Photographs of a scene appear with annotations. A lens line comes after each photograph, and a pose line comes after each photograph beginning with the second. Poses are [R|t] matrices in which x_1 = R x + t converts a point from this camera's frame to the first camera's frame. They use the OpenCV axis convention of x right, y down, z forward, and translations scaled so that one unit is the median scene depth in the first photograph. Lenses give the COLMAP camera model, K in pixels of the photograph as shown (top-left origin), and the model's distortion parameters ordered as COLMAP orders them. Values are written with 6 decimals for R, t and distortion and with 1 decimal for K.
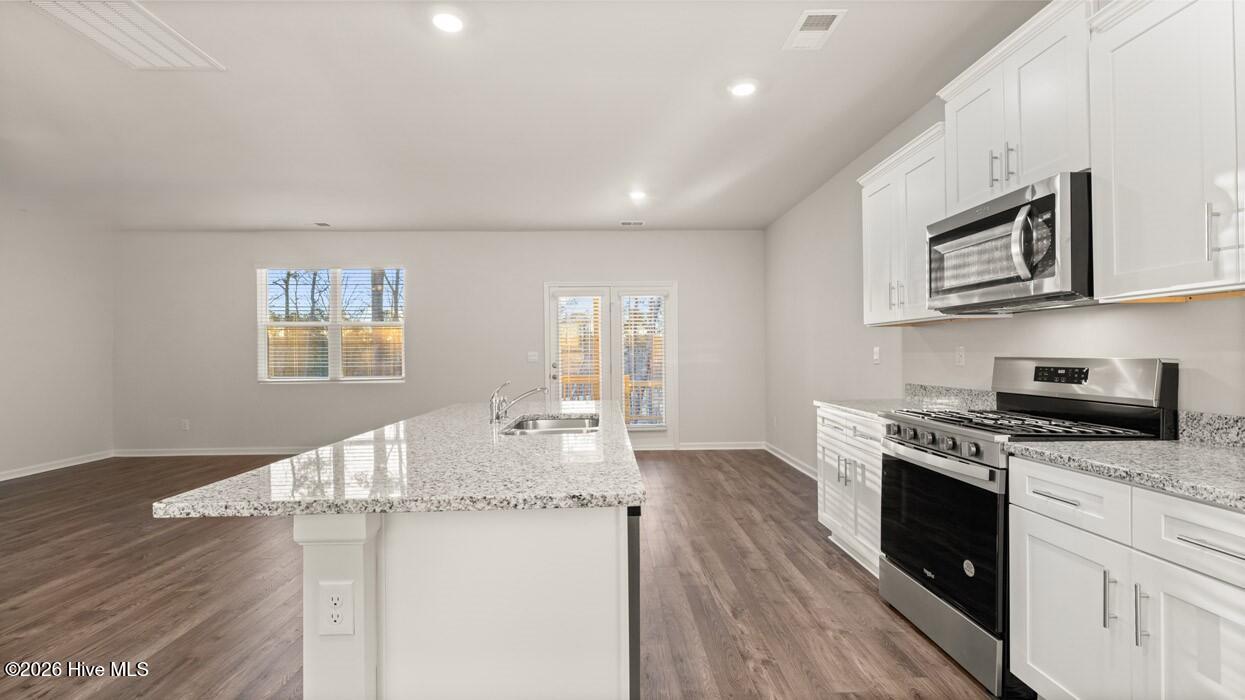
lens RADIAL K [[525.6, 0, 622.0], [0, 525.6, 354.3], [0, 0, 1]] dist [-0.002178, -0.000199]
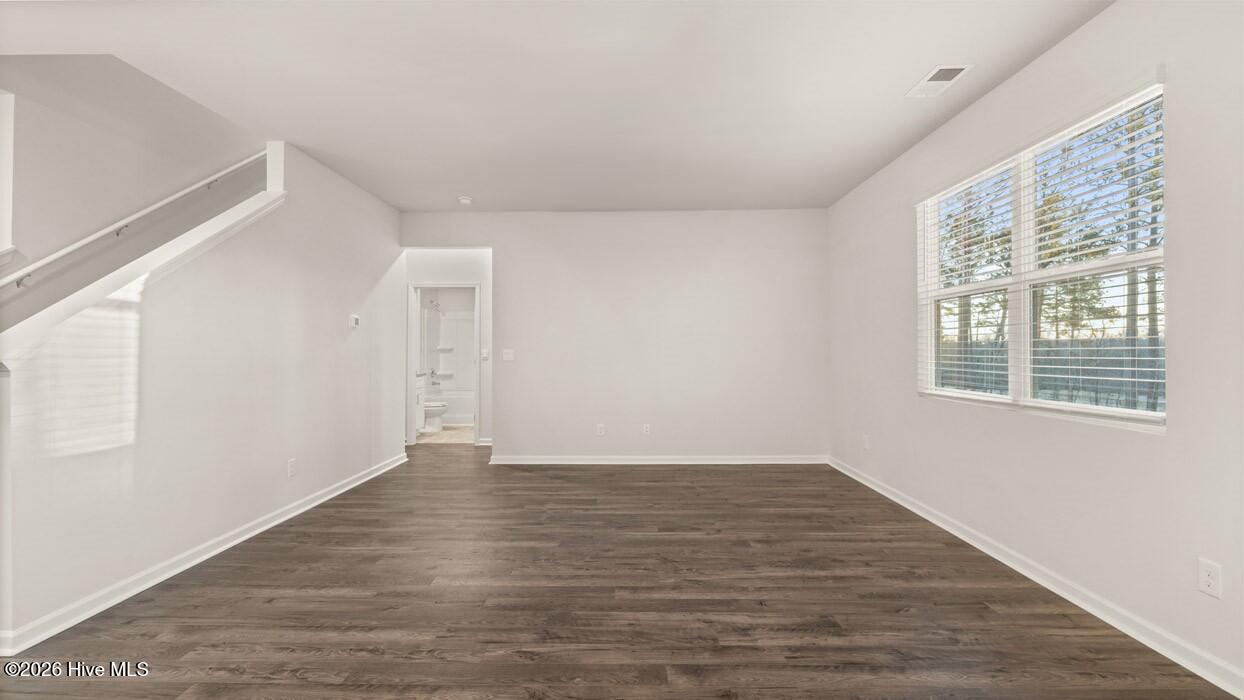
lens RADIAL K [[525.2, 0, 621.9], [0, 525.2, 346.1], [0, 0, 1]] dist [-0.002178, -0.000199]
pose [[-0.045916, 0.012159, -0.998871, -0.159740], [0.001192, 0.999926, 0.012117, -0.014257], [0.998945, -0.000635, -0.045927, 1.468504]]
